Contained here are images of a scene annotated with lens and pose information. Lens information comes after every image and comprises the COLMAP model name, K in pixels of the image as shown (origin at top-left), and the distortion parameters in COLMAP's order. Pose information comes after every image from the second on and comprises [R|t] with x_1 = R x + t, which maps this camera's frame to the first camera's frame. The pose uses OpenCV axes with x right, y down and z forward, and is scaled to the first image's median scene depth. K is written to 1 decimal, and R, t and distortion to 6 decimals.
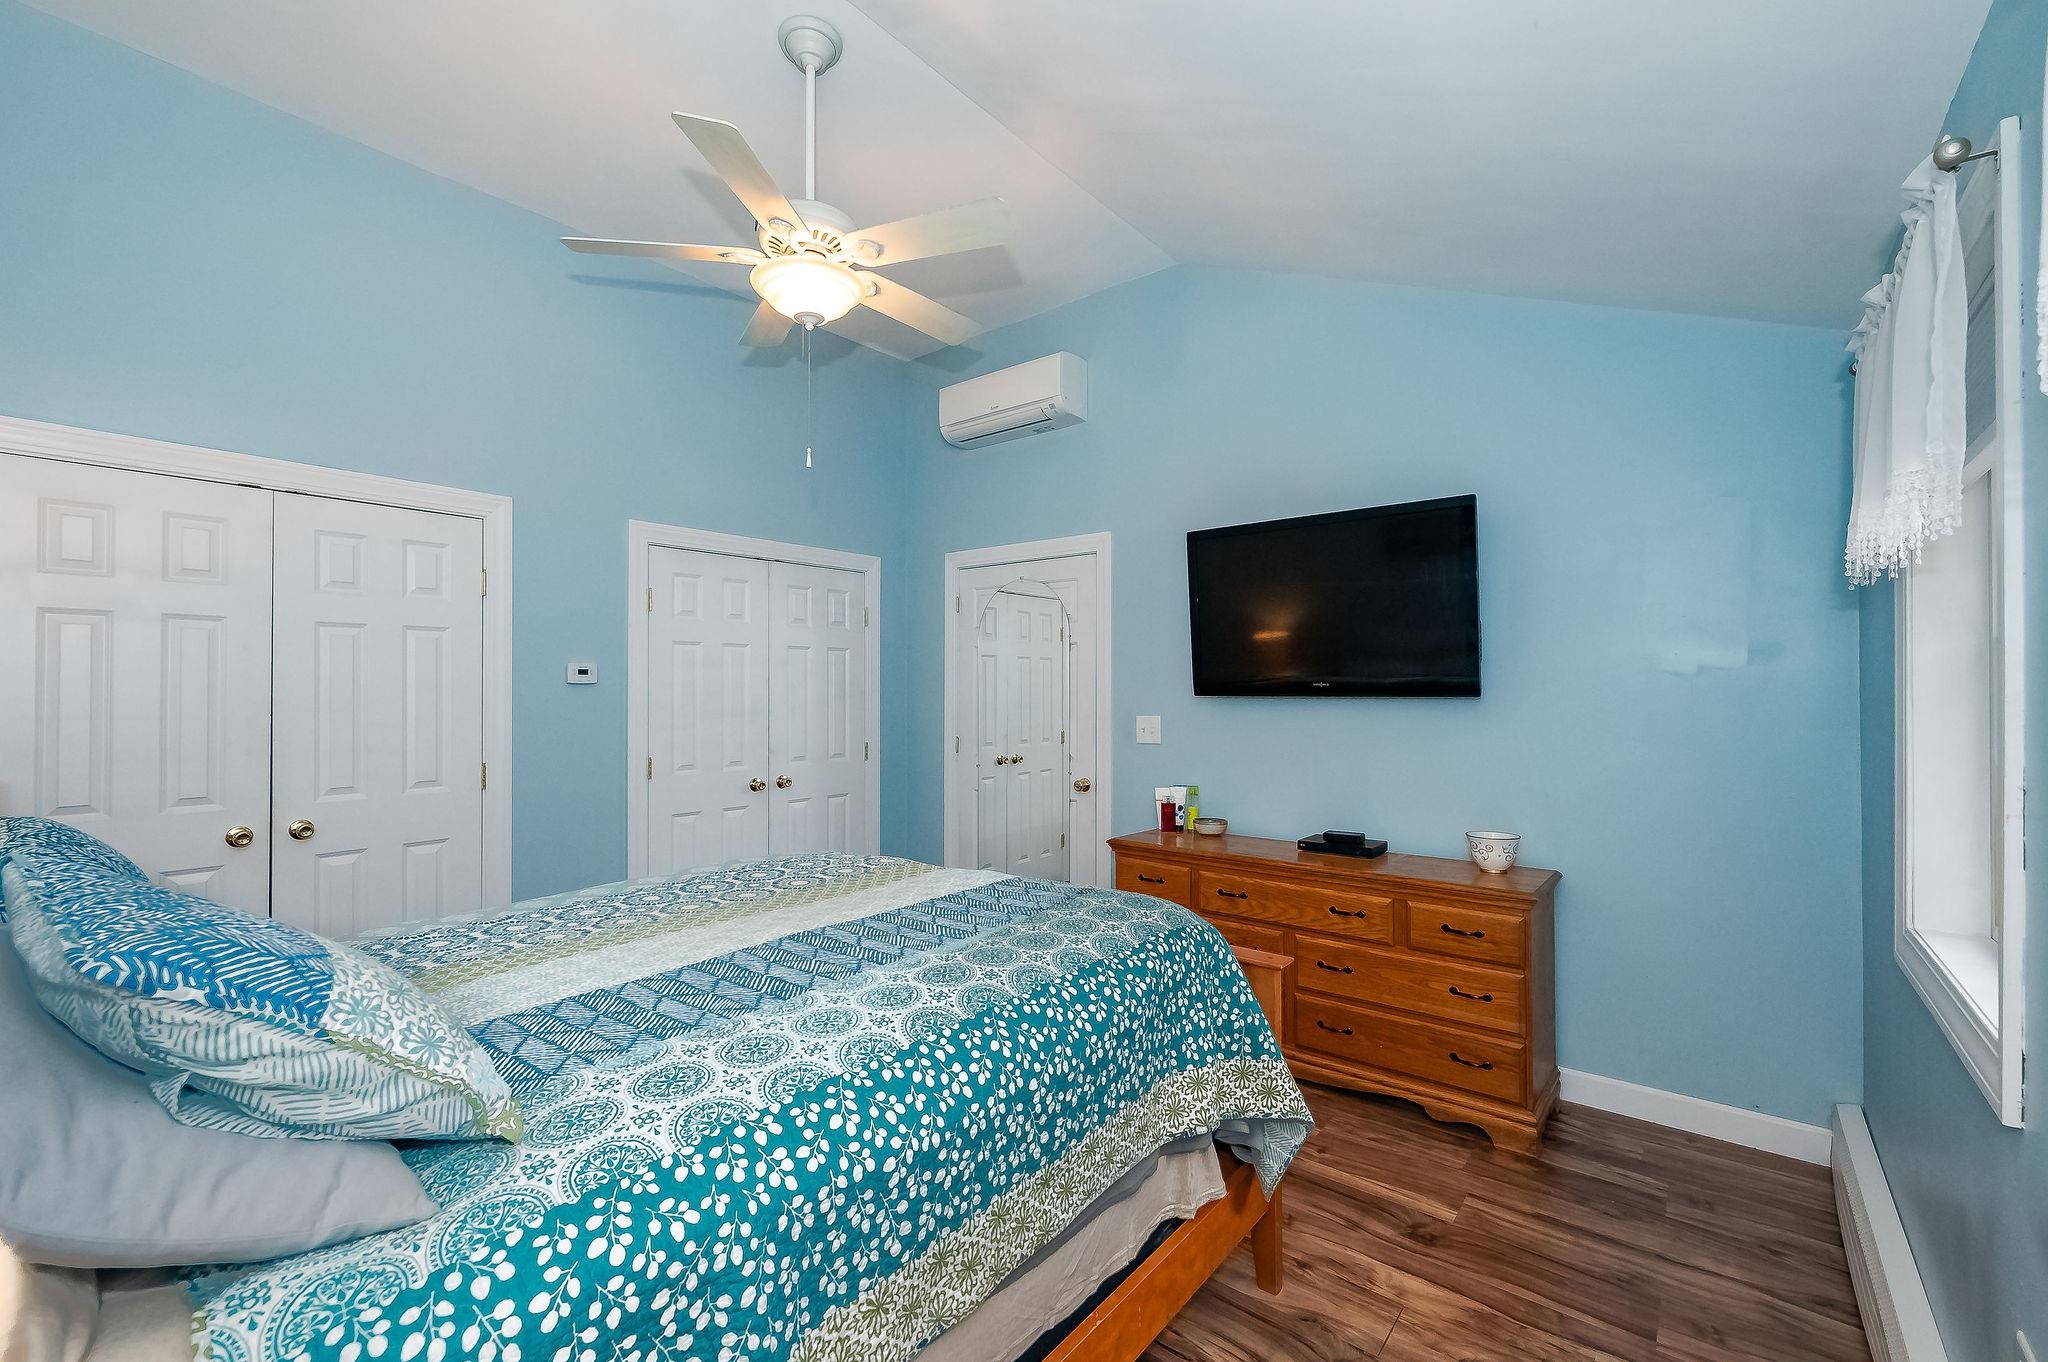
lens RADIAL K [[815.6, 0, 1024.0], [0, 815.6, 681.0], [0, 0, 1]] dist [0.000259, 0.000020]
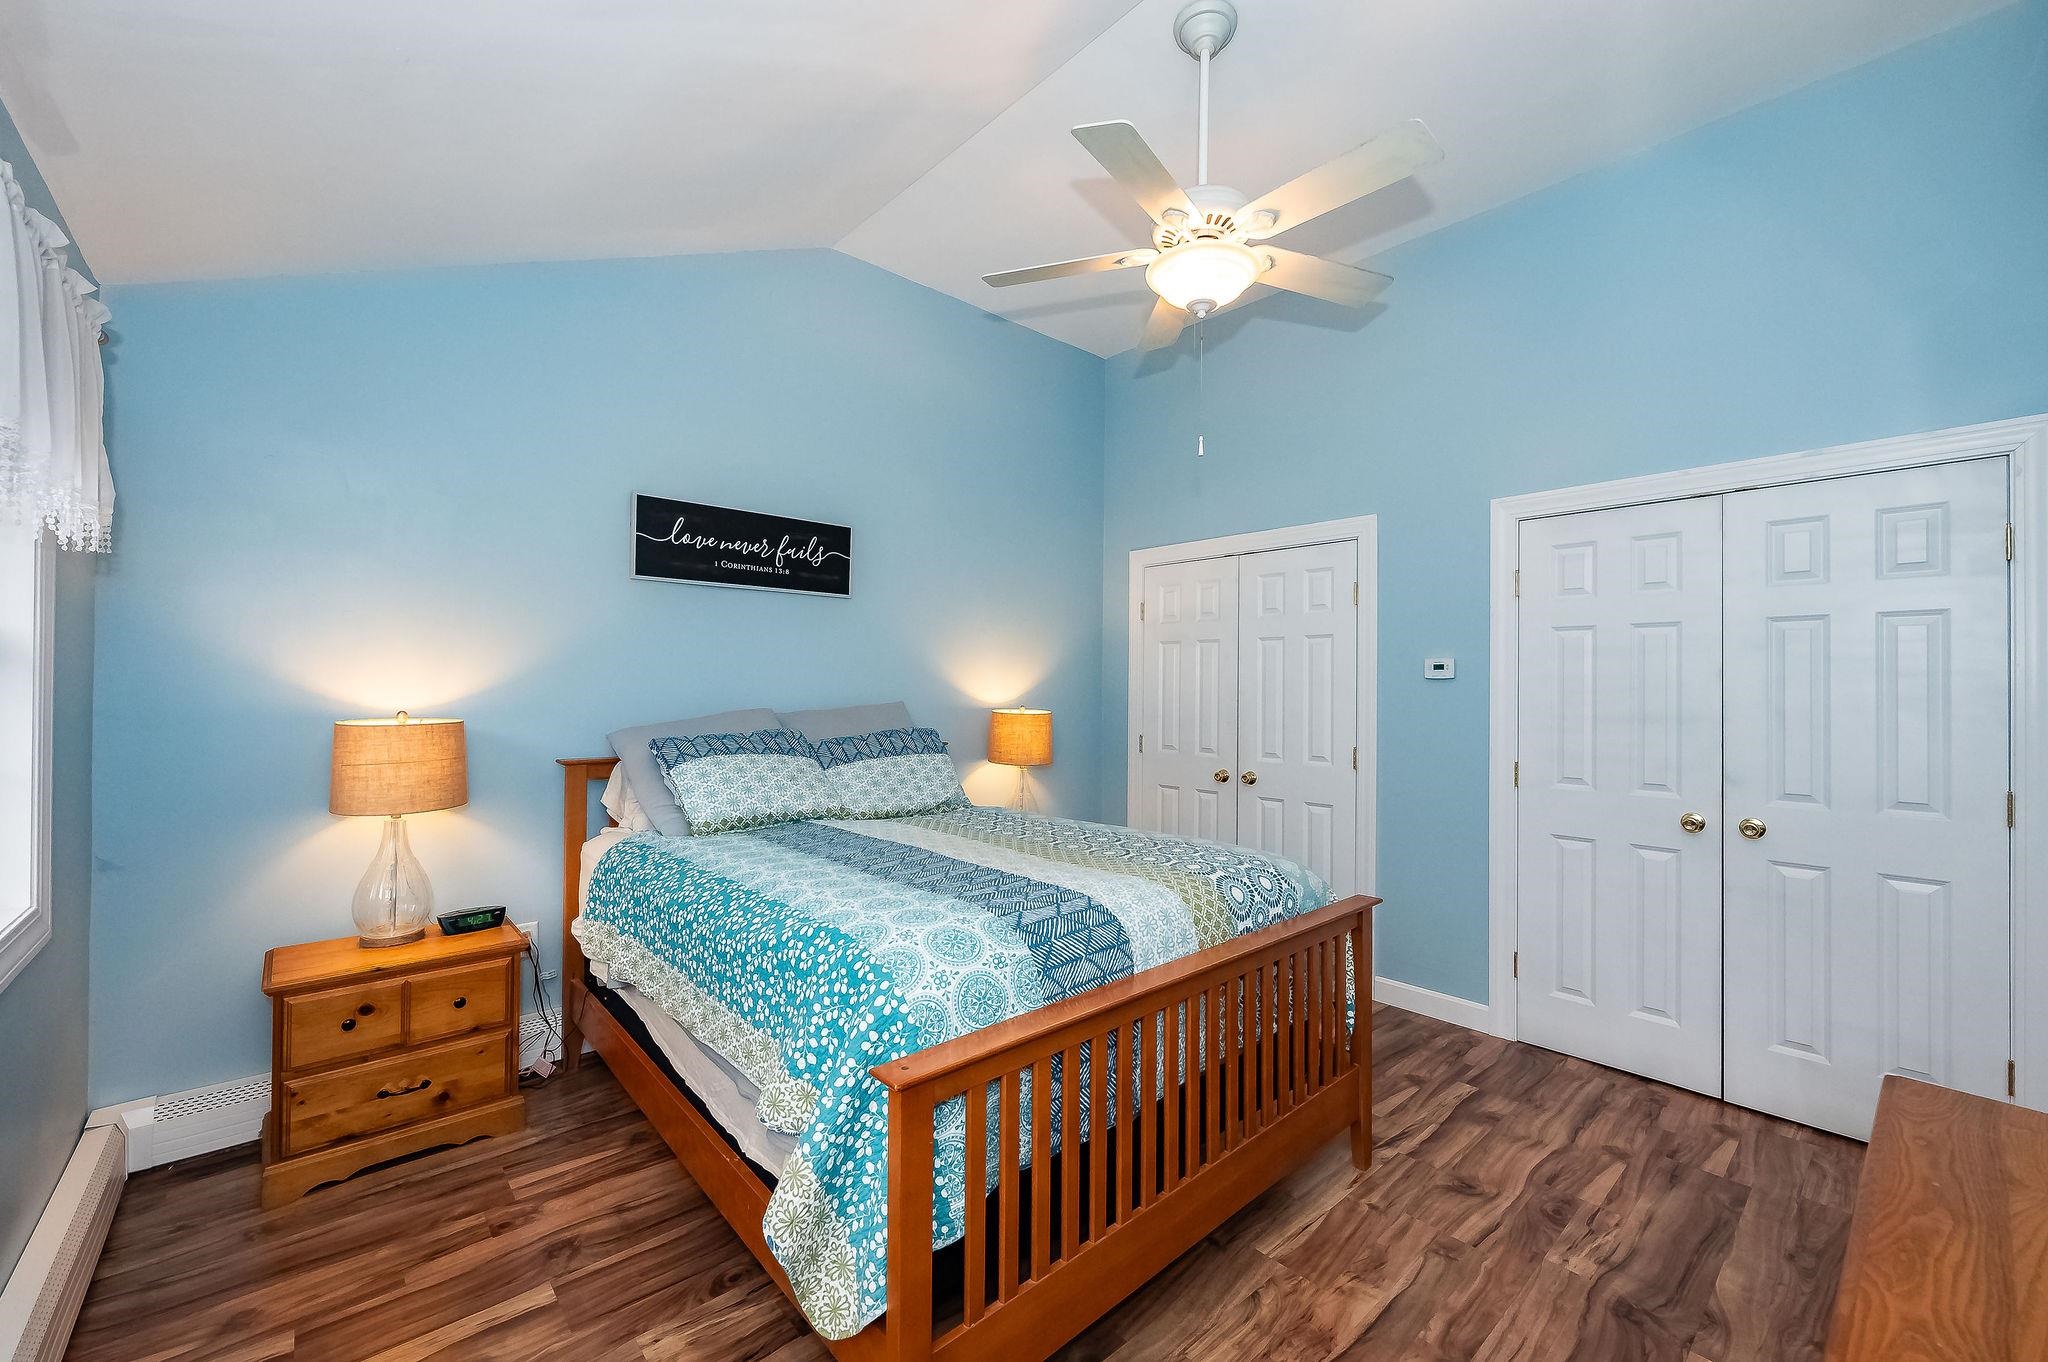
lens RADIAL K [[815.6, 0, 1024.0], [0, 815.6, 681.0], [0, 0, 1]] dist [0.000259, 0.000020]
pose [[-0.172783, -0.006325, -0.984940, 0.685998], [0.004736, 0.999962, -0.007253, 0.014372], [0.984949, -0.005918, -0.172747, 0.889613]]
